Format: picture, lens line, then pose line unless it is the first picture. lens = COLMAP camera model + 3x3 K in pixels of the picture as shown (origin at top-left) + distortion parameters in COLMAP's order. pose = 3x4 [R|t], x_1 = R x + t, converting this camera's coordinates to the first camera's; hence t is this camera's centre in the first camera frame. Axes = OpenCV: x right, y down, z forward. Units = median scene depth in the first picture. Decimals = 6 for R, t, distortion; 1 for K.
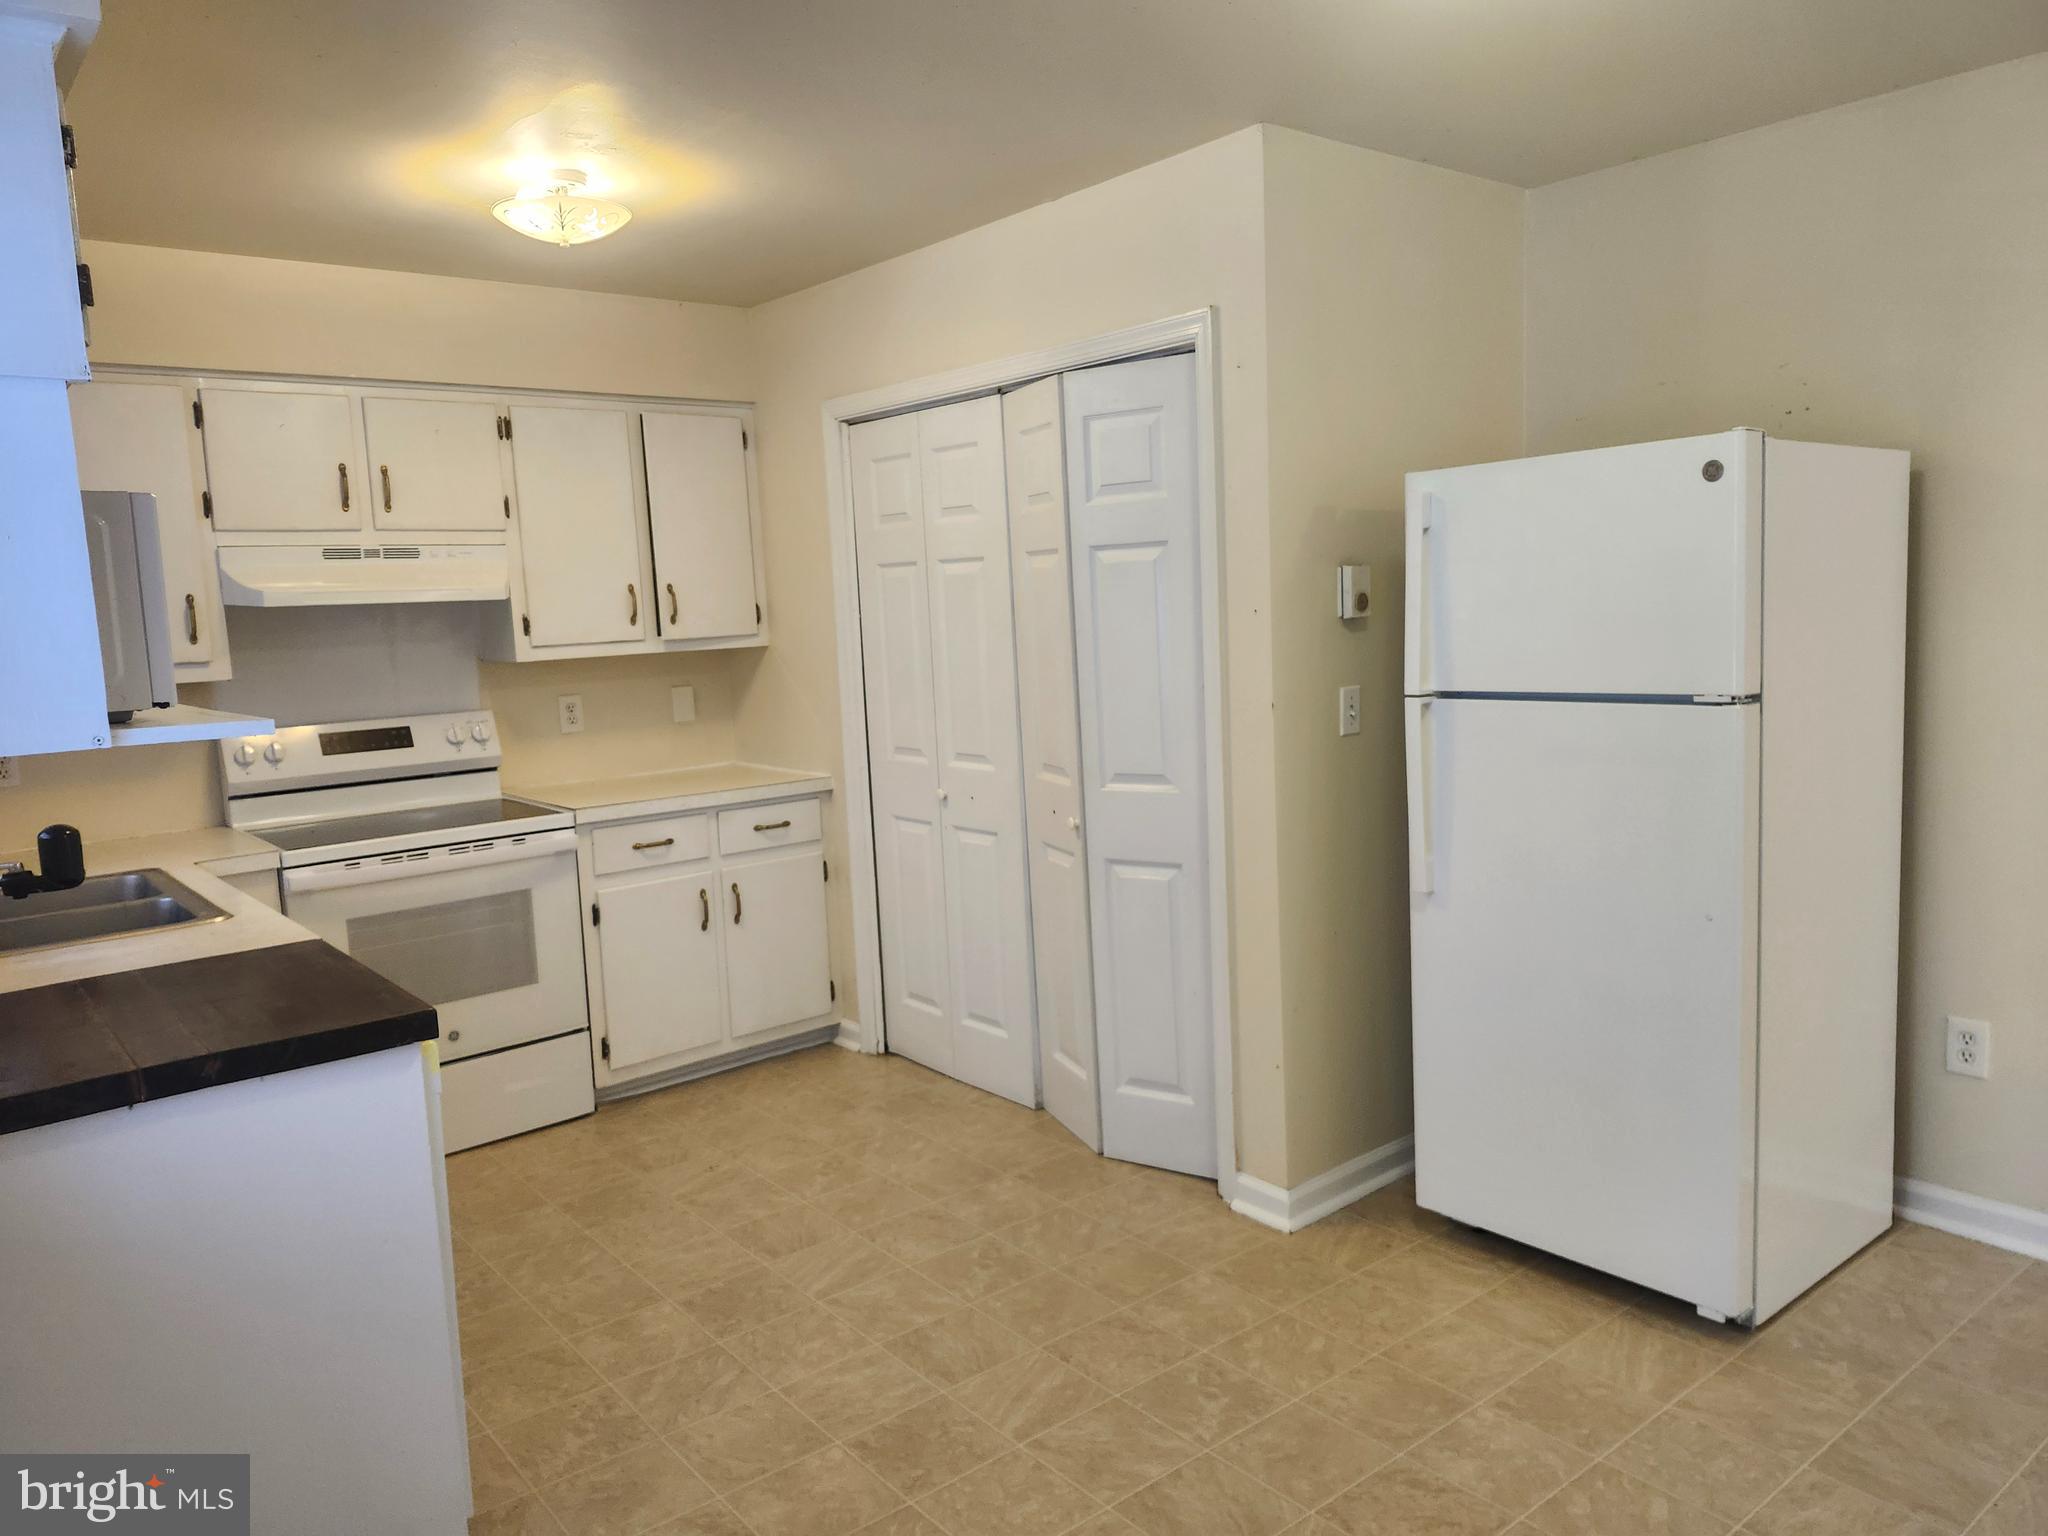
lens RADIAL K [[1427.5, 0, 1024.0], [0, 1427.5, 768.0], [0, 0, 1]] dist [0.125906, -0.217415]
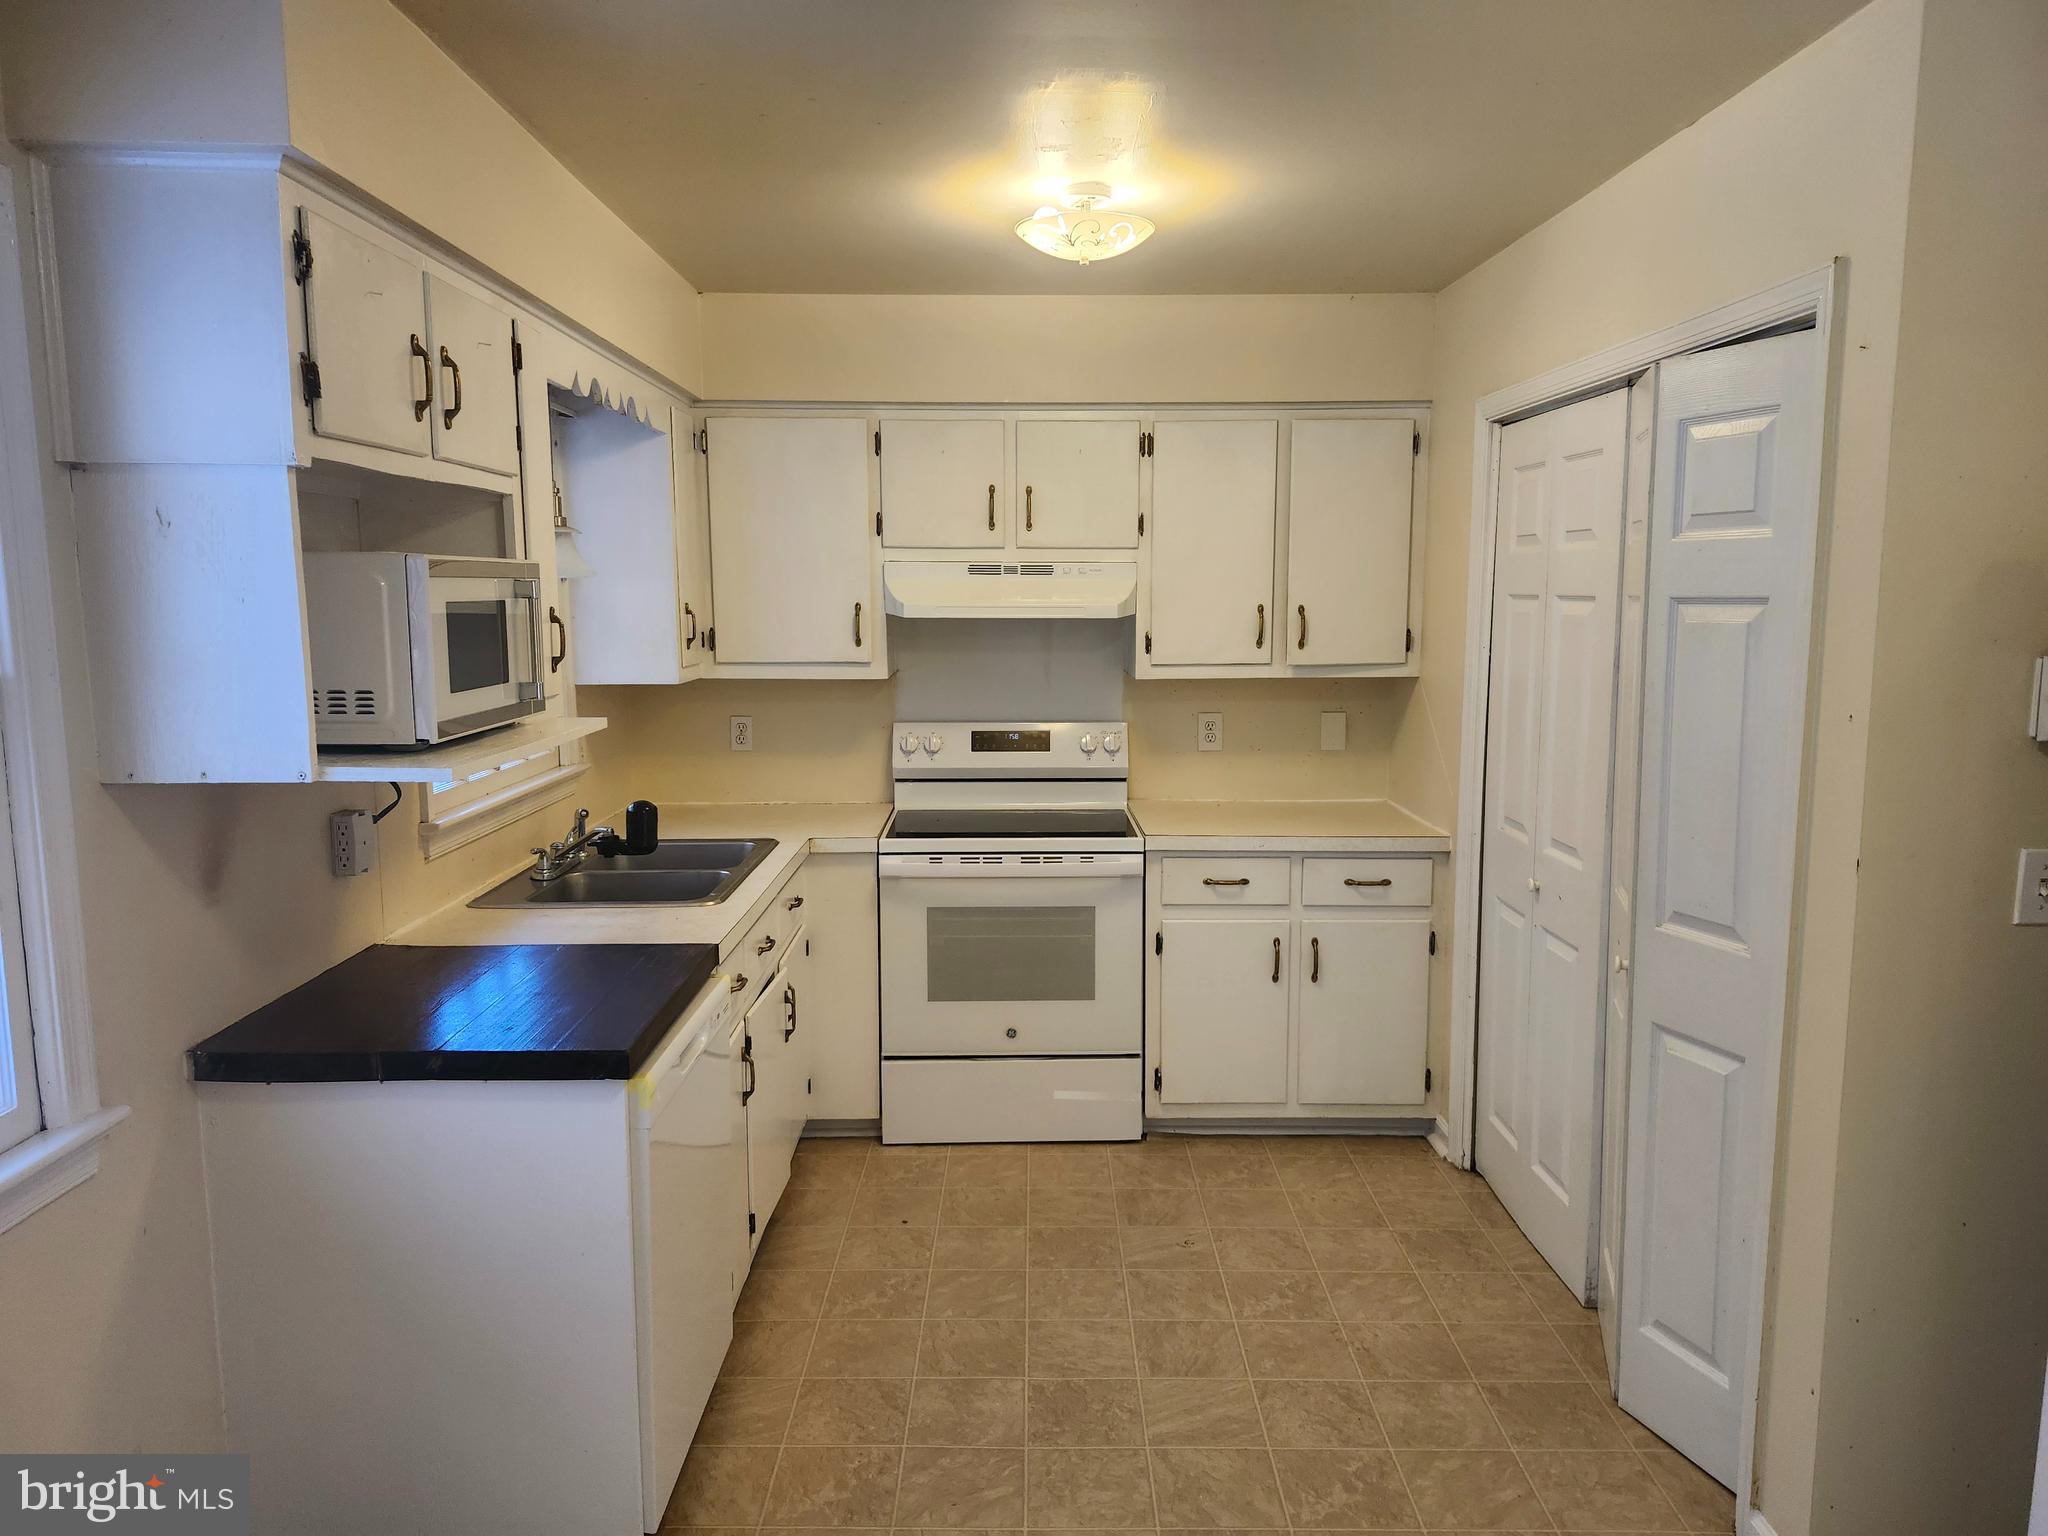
lens RADIAL K [[1411.5, 0, 1027.4], [0, 1411.5, 779.6], [0, 0, 1]] dist [0.126779, -0.207694]
pose [[0.771605, 0.128022, -0.623086, 0.217334], [-0.108417, 0.991674, 0.069493, -0.065604], [0.626795, 0.013932, 0.779060, 0.191638]]
